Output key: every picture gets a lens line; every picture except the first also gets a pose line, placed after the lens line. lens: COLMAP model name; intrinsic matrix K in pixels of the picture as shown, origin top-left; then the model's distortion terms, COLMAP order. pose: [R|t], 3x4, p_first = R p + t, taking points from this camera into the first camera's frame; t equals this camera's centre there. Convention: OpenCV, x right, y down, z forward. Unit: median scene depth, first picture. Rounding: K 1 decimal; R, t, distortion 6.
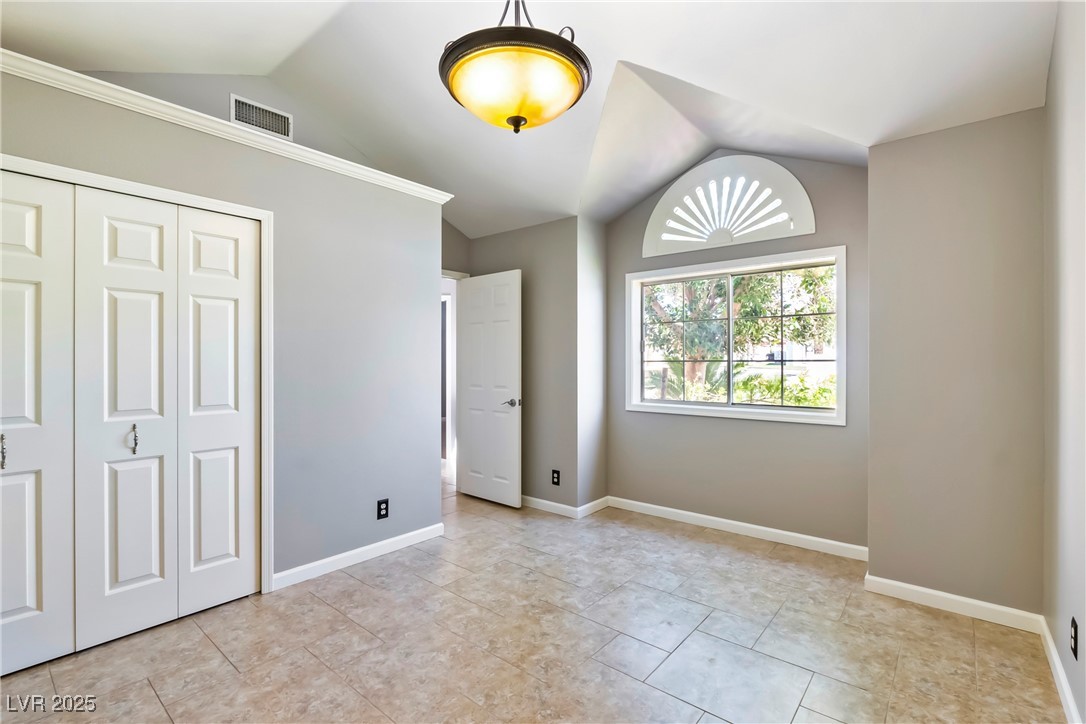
lens RADIAL K [[499.9, 0, 542.1], [0, 499.9, 367.8], [0, 0, 1]] dist [-0.005822, -0.000499]
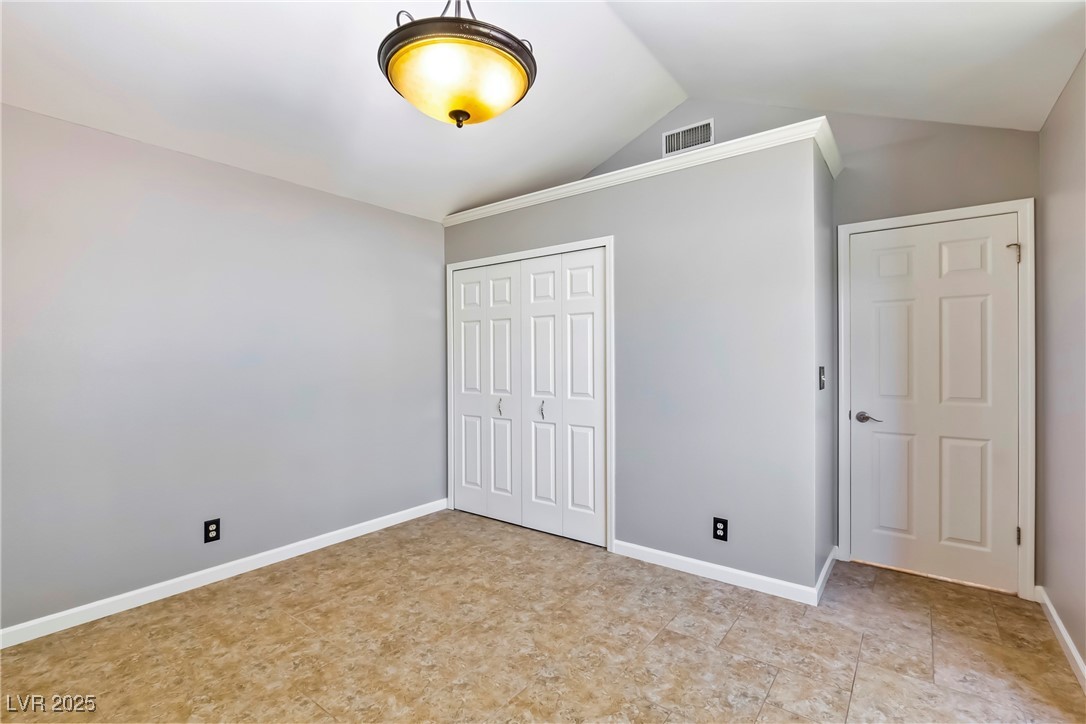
lens RADIAL K [[499.9, 0, 542.1], [0, 499.9, 367.8], [0, 0, 1]] dist [-0.005822, -0.000499]
pose [[0.039724, 0.017261, -0.999062, 0.723175], [-0.010094, 0.999807, 0.016872, -0.016137], [0.999160, 0.009415, 0.039891, 0.873227]]
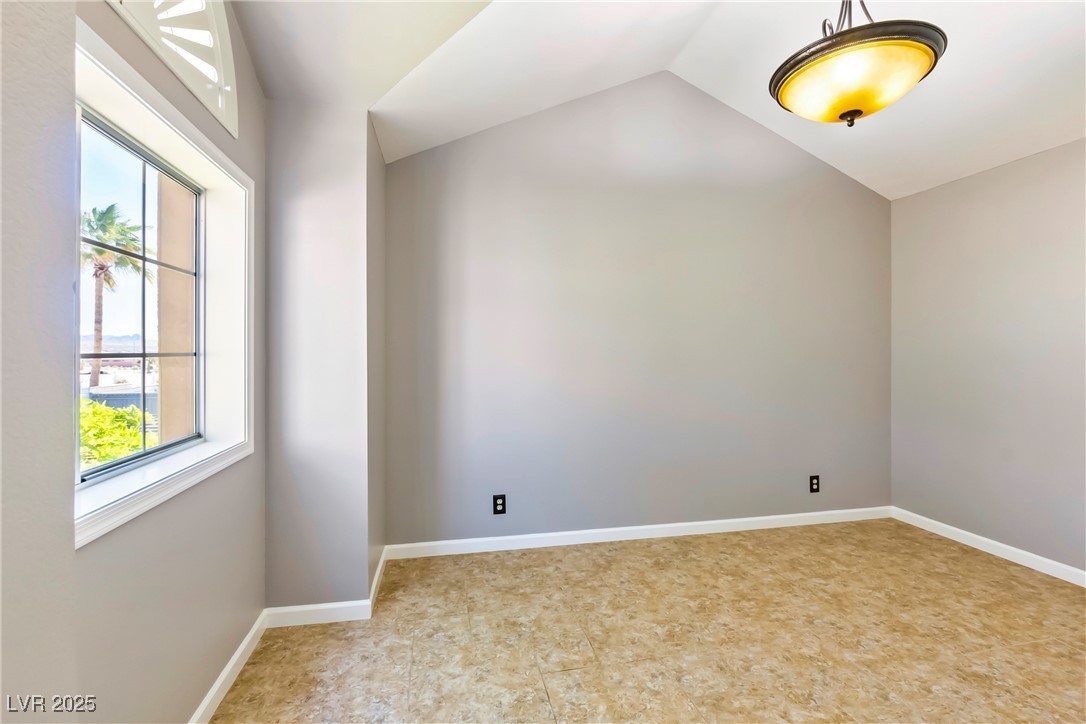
lens RADIAL K [[499.9, 0, 542.1], [0, 499.9, 367.8], [0, 0, 1]] dist [-0.005822, -0.000499]
pose [[-0.787479, -0.018303, 0.616070, -0.130429], [0.010030, 0.999046, 0.042502, -0.026917], [-0.616260, 0.039649, -0.786544, 1.686802]]
